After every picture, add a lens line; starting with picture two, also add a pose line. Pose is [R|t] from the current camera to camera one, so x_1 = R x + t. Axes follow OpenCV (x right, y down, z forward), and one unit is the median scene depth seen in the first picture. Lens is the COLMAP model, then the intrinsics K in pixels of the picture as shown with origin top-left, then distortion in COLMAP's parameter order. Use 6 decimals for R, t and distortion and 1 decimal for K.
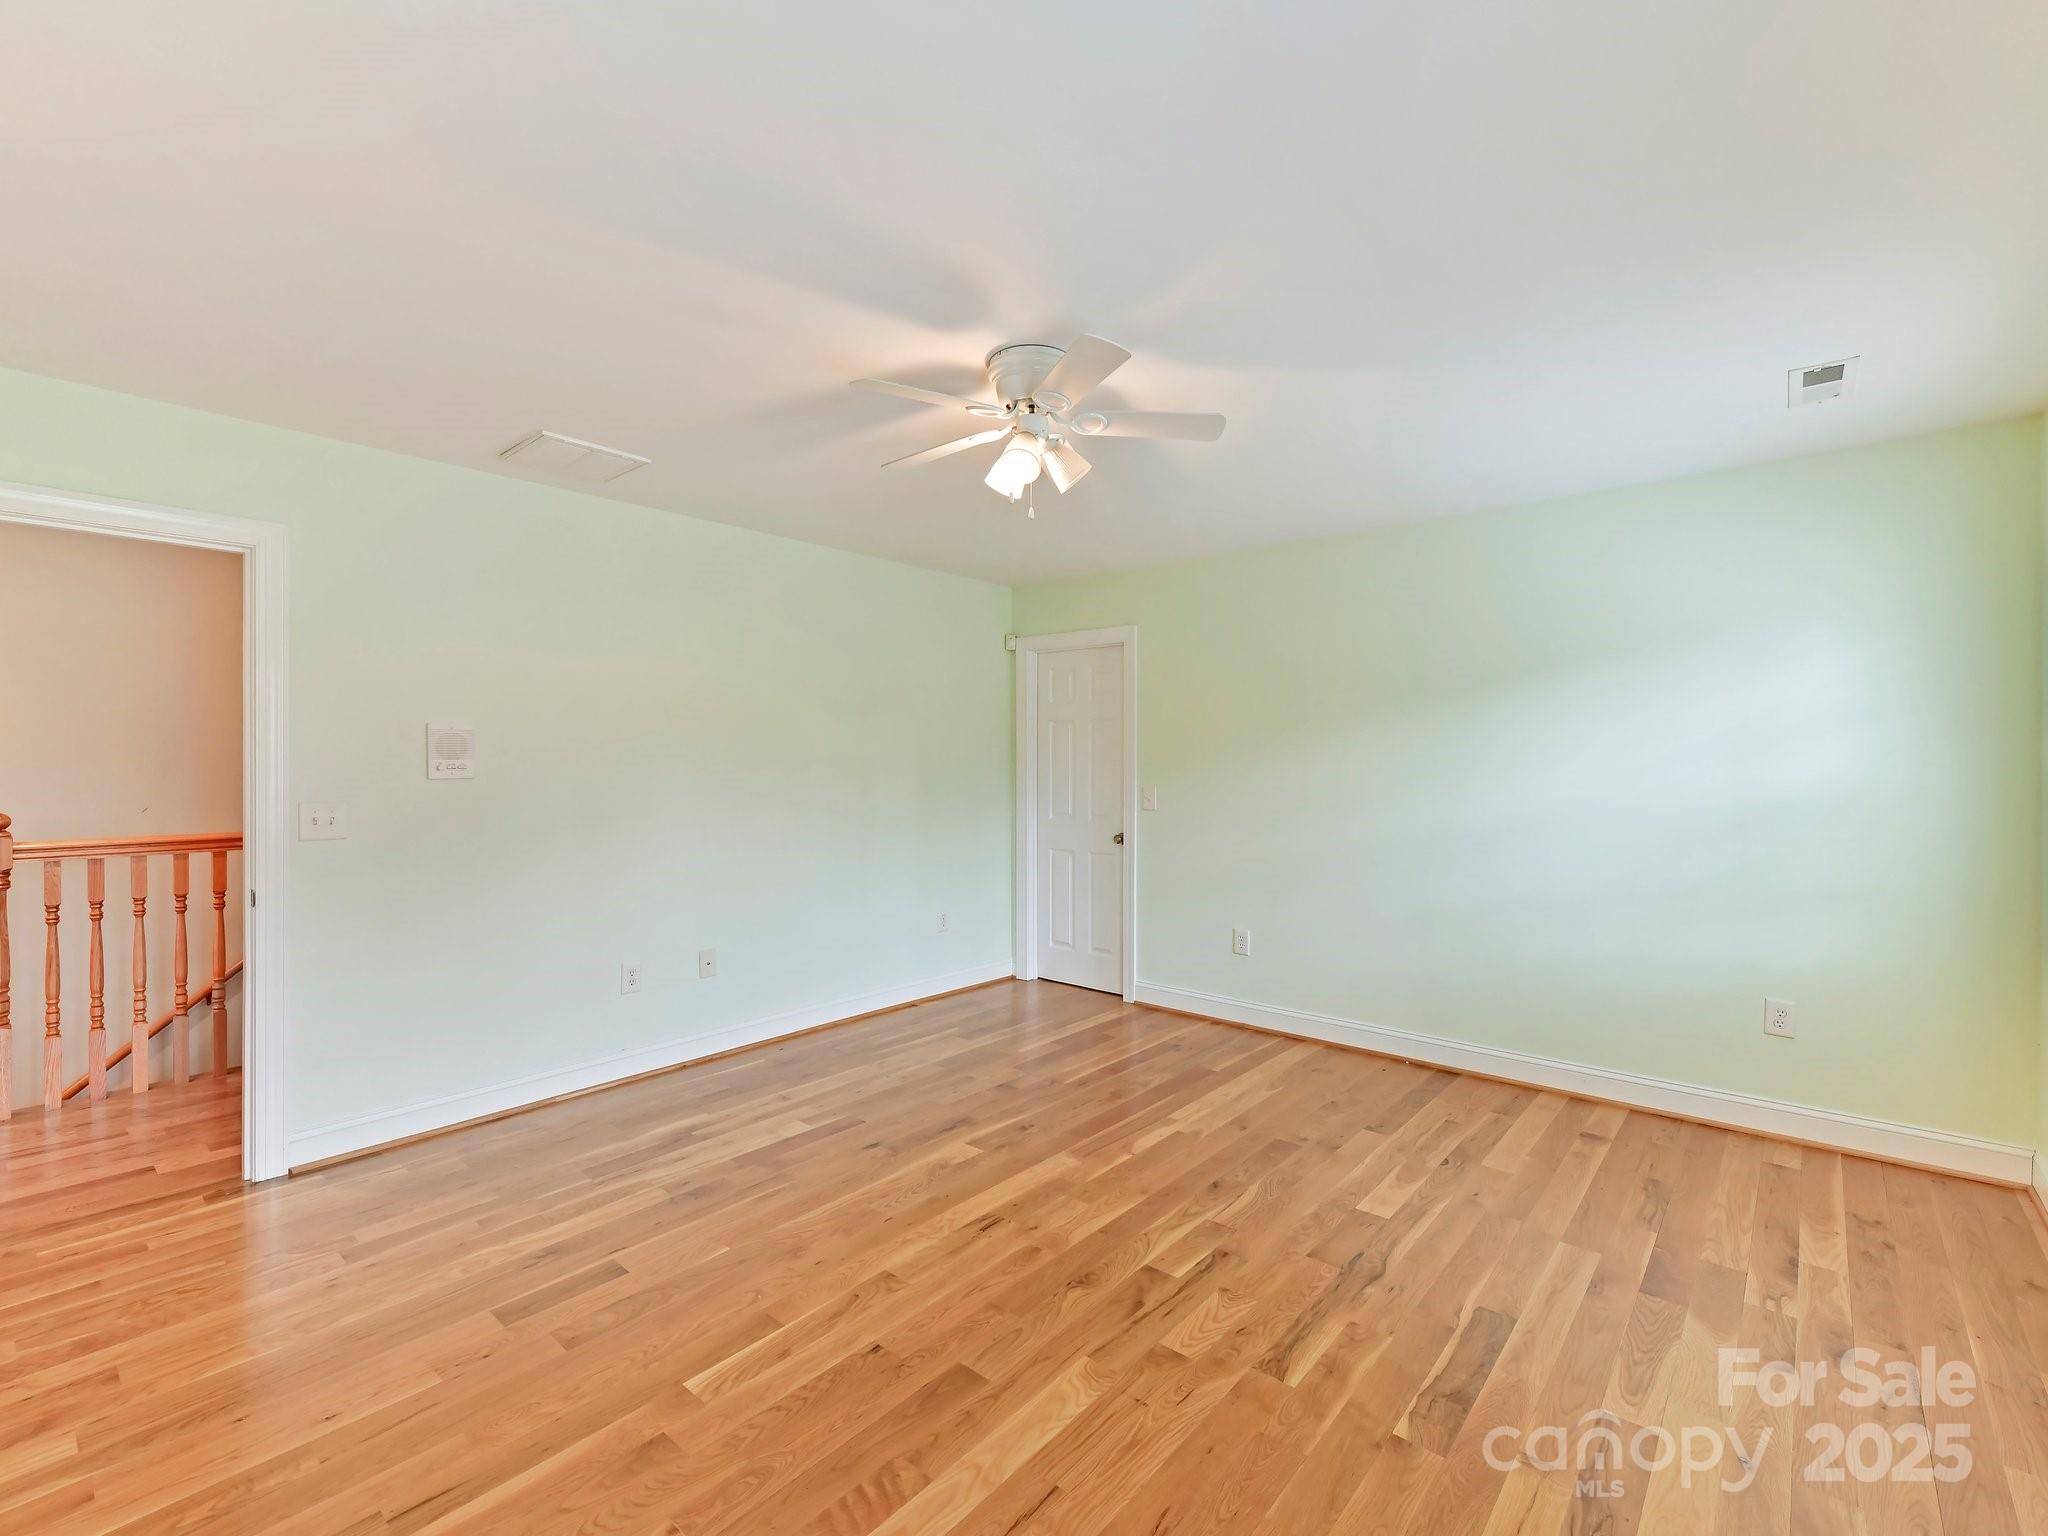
lens RADIAL K [[915.1, 0, 1021.8], [0, 915.1, 762.2], [0, 0, 1]] dist [0.000986, -0.003440]
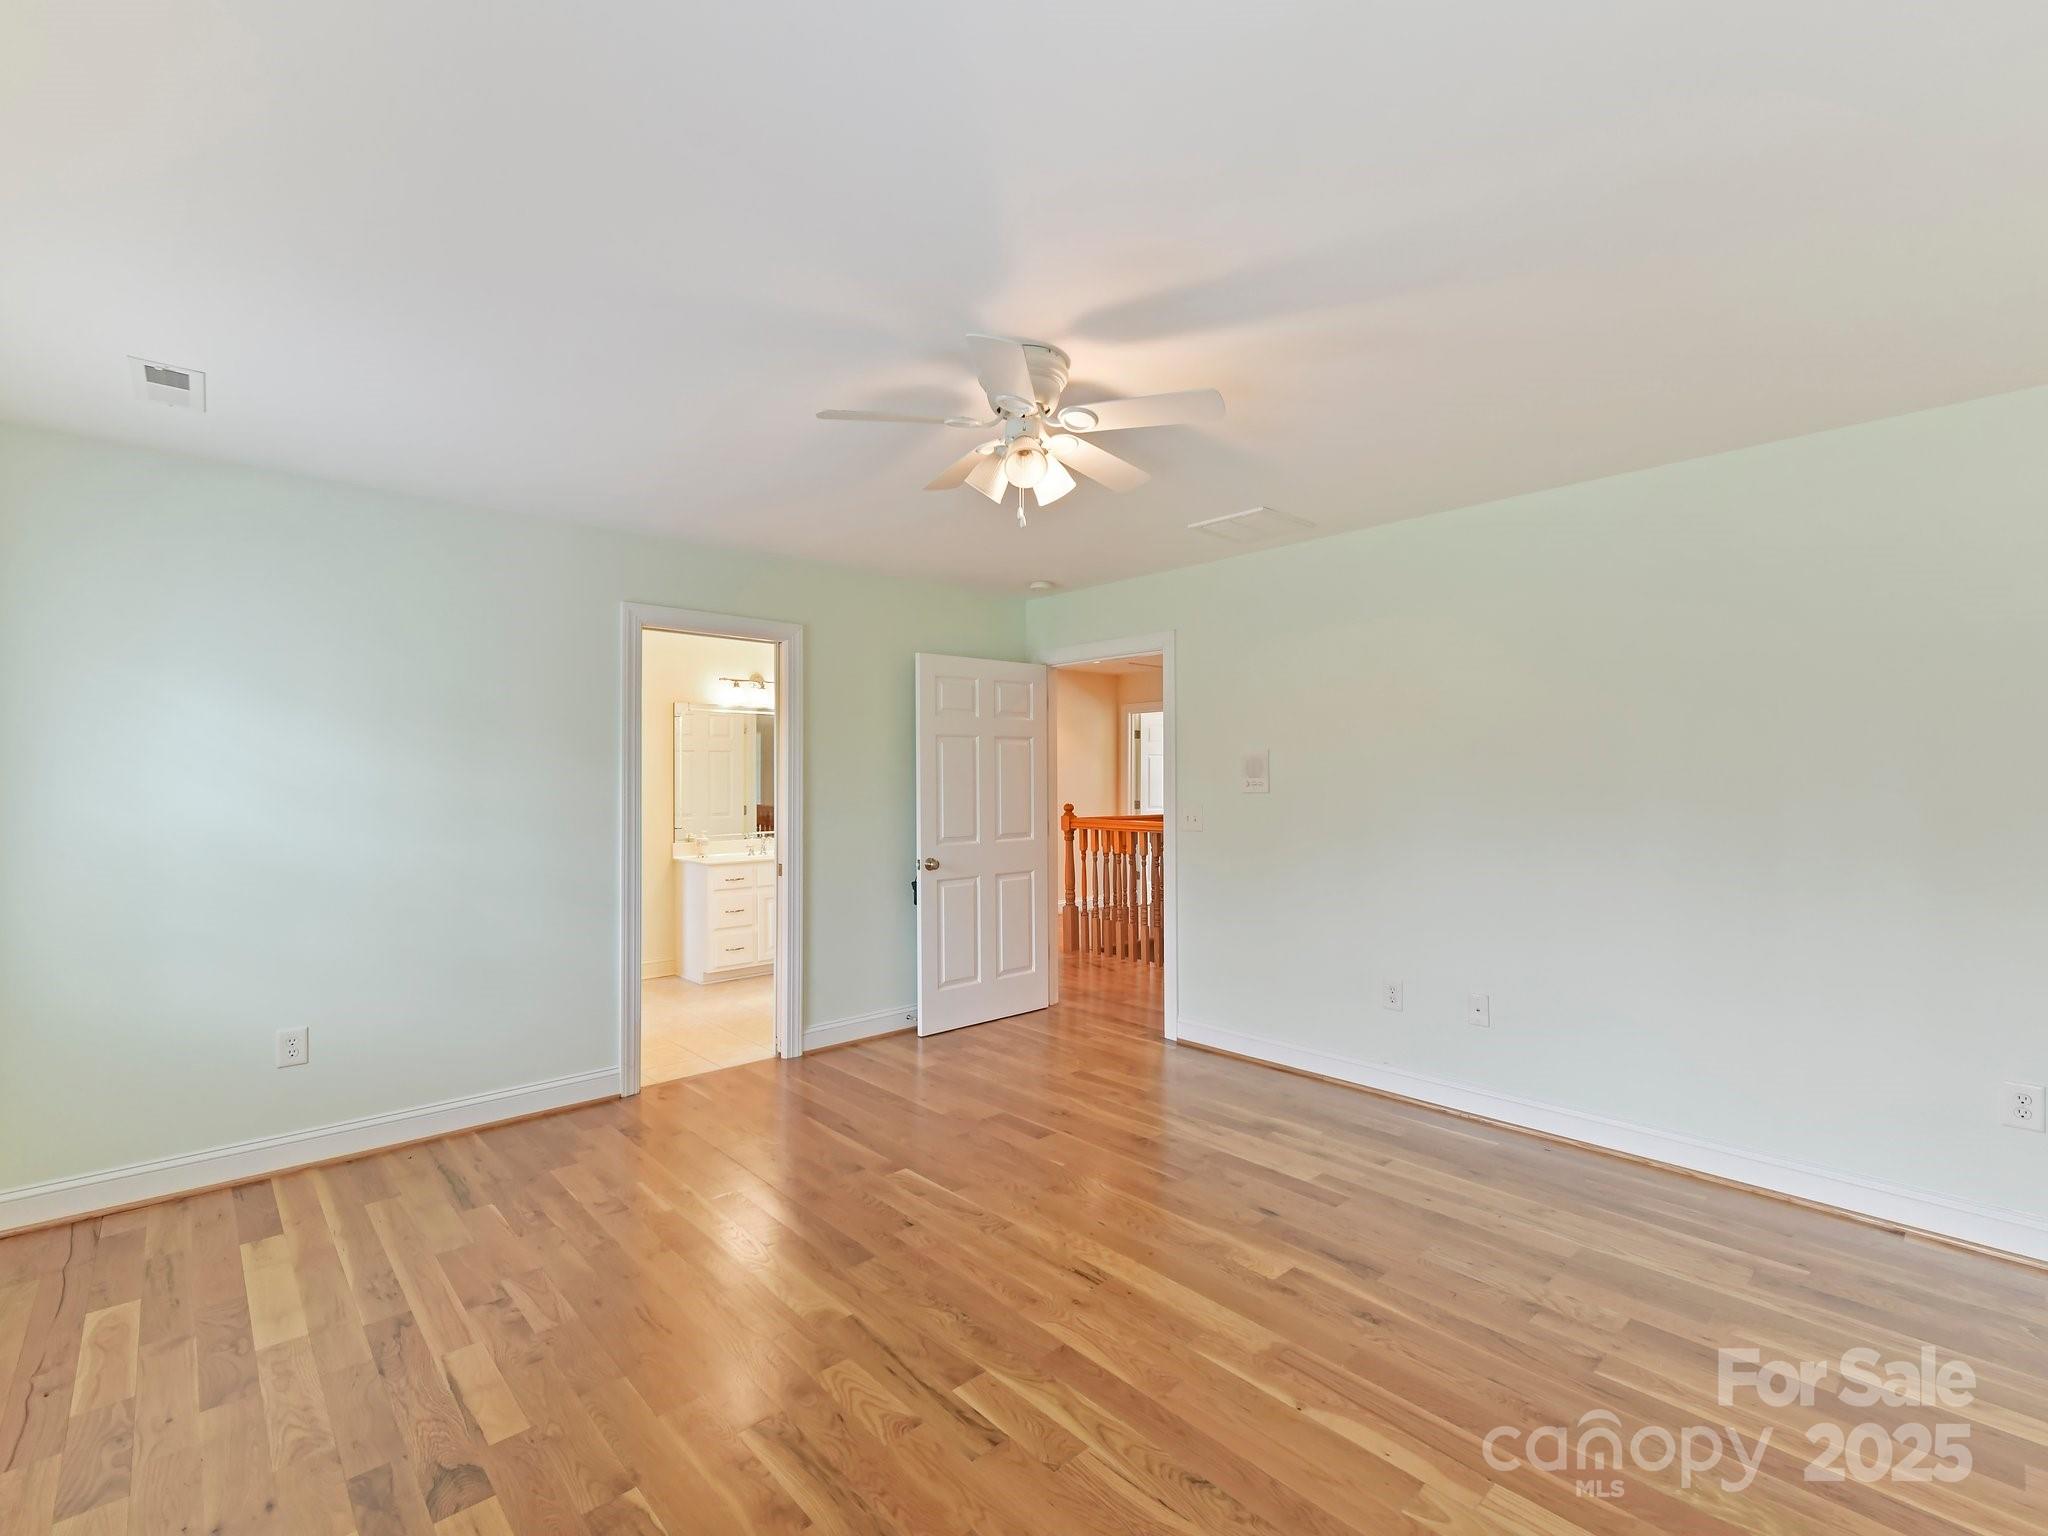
lens RADIAL K [[915.1, 0, 1026.3], [0, 915.1, 776.0], [0, 0, 1]] dist [0.000986, -0.003440]
pose [[-0.109960, 0.000047, -0.993936, 0.771337], [-0.001757, 0.999998, 0.000242, -0.005787], [0.993934, 0.001773, -0.109960, 0.888504]]
